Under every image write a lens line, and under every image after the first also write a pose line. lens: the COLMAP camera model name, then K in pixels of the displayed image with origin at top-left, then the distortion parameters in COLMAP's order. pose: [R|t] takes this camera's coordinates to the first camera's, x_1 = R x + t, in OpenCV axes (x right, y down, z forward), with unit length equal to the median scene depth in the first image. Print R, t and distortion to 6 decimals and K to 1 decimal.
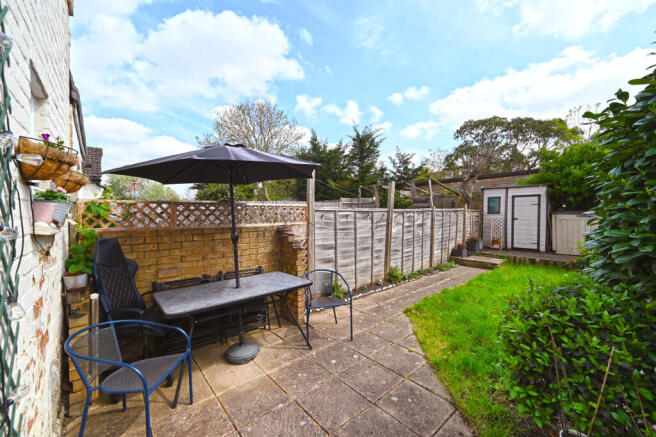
lens RADIAL K [[262.3, 0, 327.3], [0, 262.3, 216.1], [0, 0, 1]] dist [0.118223, -0.000095]
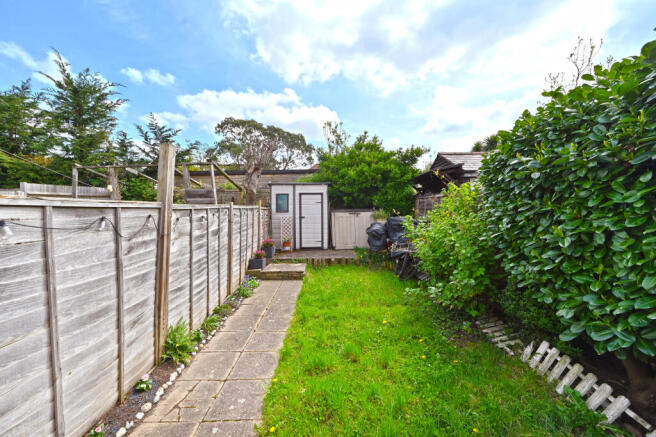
lens RADIAL K [[252.9, 0, 331.7], [0, 252.9, 217.5], [0, 0, 1]] dist [-0.001002, -0.000602]
pose [[0.616442, -0.025237, 0.786996, 0.053318], [0.016255, 0.999681, 0.019325, -0.004829], [-0.787233, 0.000880, 0.616655, 0.374810]]
